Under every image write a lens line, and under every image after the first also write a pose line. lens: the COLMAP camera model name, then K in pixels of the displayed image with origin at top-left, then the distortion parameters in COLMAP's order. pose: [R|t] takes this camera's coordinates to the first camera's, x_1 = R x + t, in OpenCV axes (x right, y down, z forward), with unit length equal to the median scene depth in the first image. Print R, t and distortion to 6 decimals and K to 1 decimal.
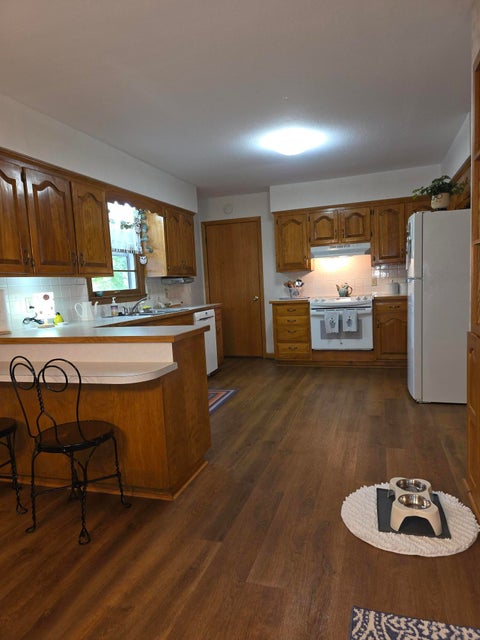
lens RADIAL K [[432.5, 0, 241.4], [0, 432.5, 332.6], [0, 0, 1]] dist [0.051221, -0.044623]
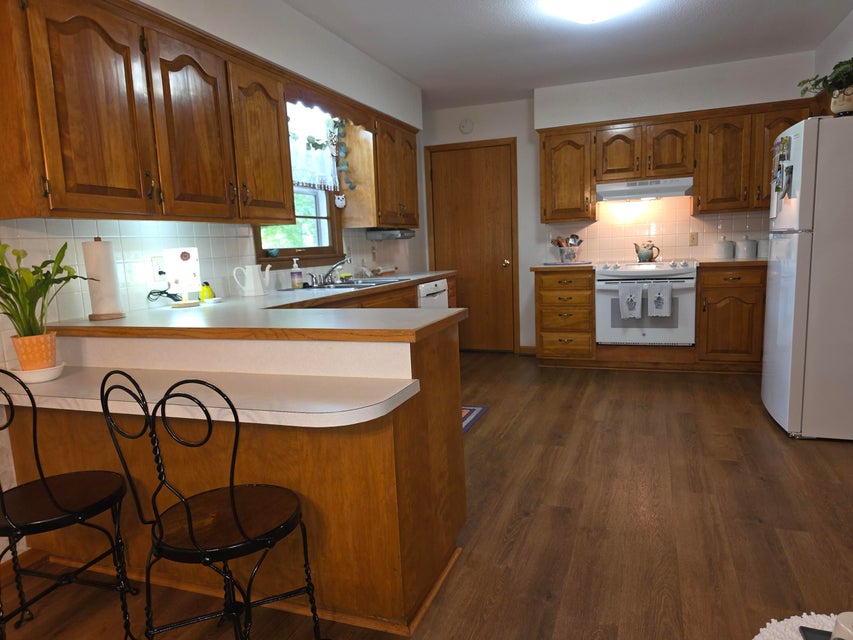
lens RADIAL K [[576.5, 0, 439.4], [0, 576.5, 327.5], [0, 0, 1]] dist [0.051221, -0.044623]
pose [[0.999409, 0.014002, -0.031397, -0.052827], [-0.013062, 0.999466, 0.029955, -0.008610], [0.031799, -0.029527, 0.999058, 0.152499]]
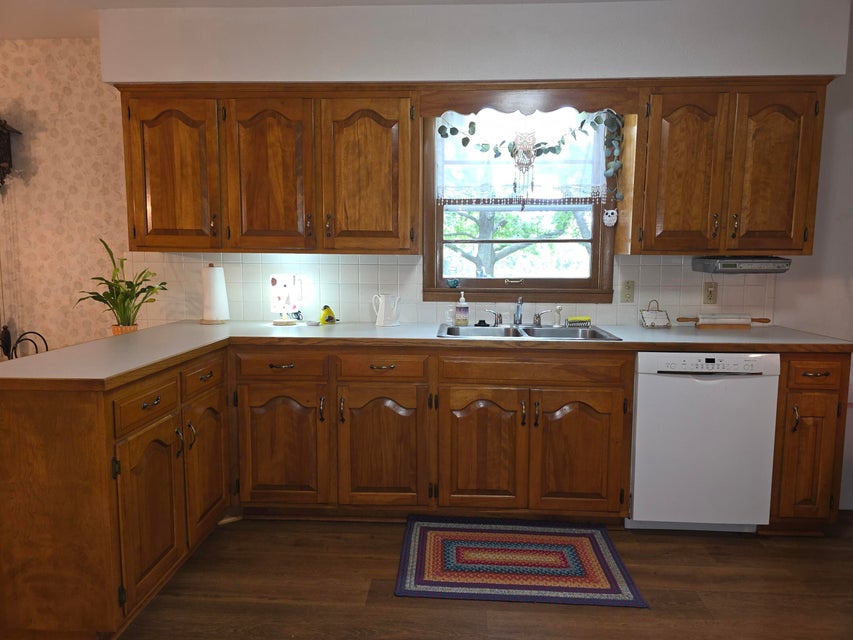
lens RADIAL K [[576.5, 0, 427.5], [0, 576.5, 316.1], [0, 0, 1]] dist [0.051221, -0.044623]
pose [[0.258695, 0.155644, -0.953337, 0.345413], [-0.131629, 0.983407, 0.124835, -0.121589], [0.956948, 0.093193, 0.274890, 0.690220]]
